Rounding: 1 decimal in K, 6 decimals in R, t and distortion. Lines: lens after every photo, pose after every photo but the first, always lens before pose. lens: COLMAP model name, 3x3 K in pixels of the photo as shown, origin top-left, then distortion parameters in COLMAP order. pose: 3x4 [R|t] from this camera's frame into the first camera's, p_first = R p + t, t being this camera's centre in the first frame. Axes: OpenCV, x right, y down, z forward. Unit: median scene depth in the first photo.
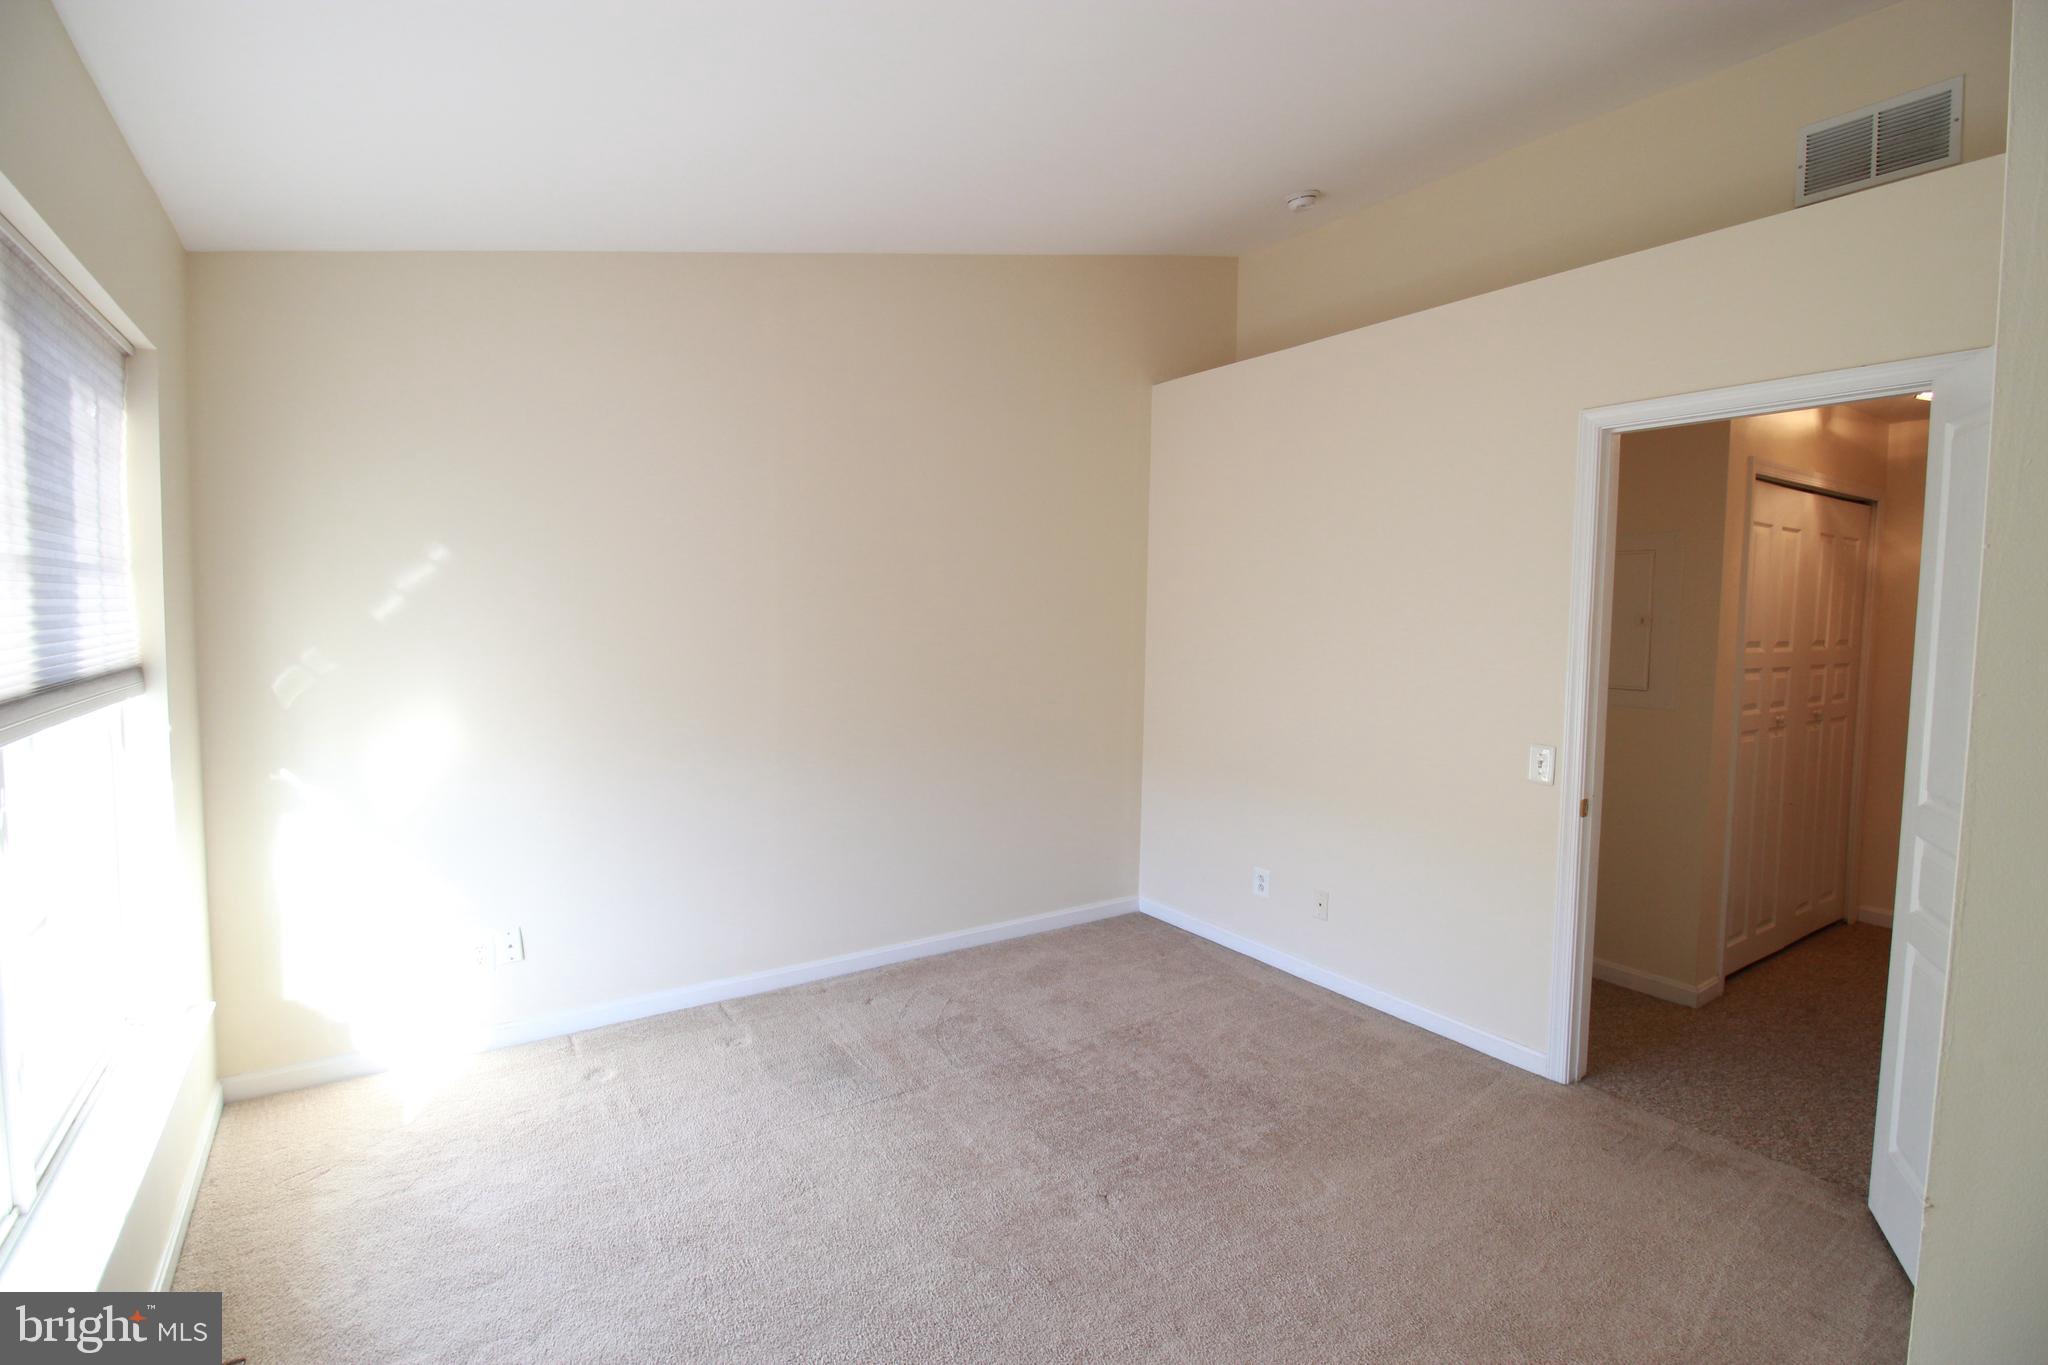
lens RADIAL K [[950.0, 0, 1018.0], [0, 950.0, 674.0], [0, 0, 1]] dist [0.003663, -0.016021]
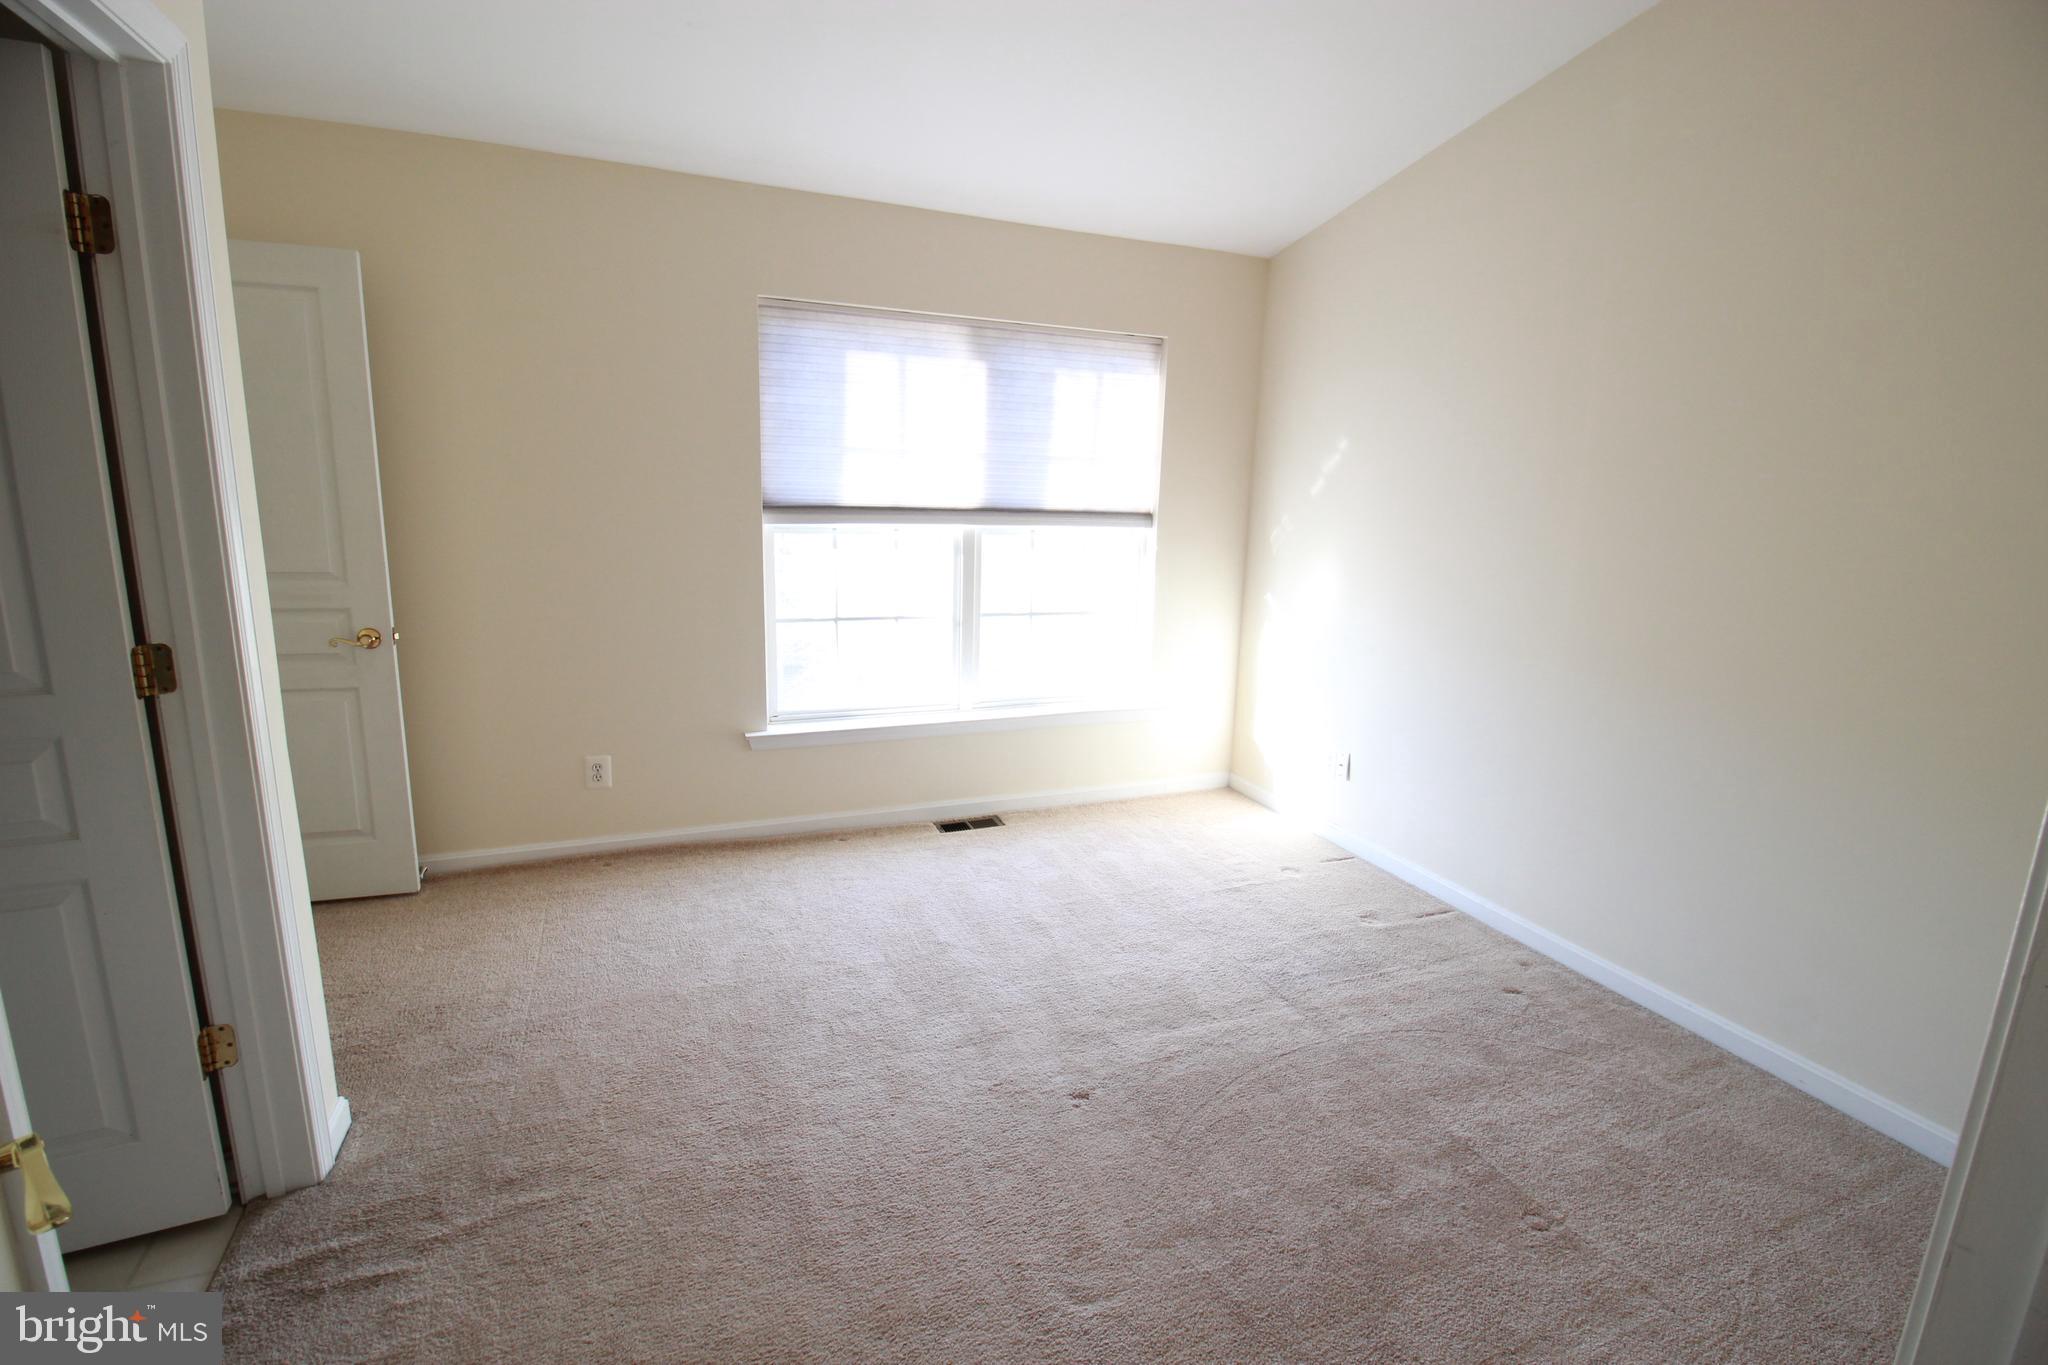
lens RADIAL K [[950.0, 0, 1018.0], [0, 950.0, 674.0], [0, 0, 1]] dist [0.003663, -0.016021]
pose [[-0.186950, 0.179871, -0.965762, 0.786542], [-0.100022, 0.974500, 0.200861, -0.039632], [0.977264, 0.134149, -0.164192, 0.845138]]
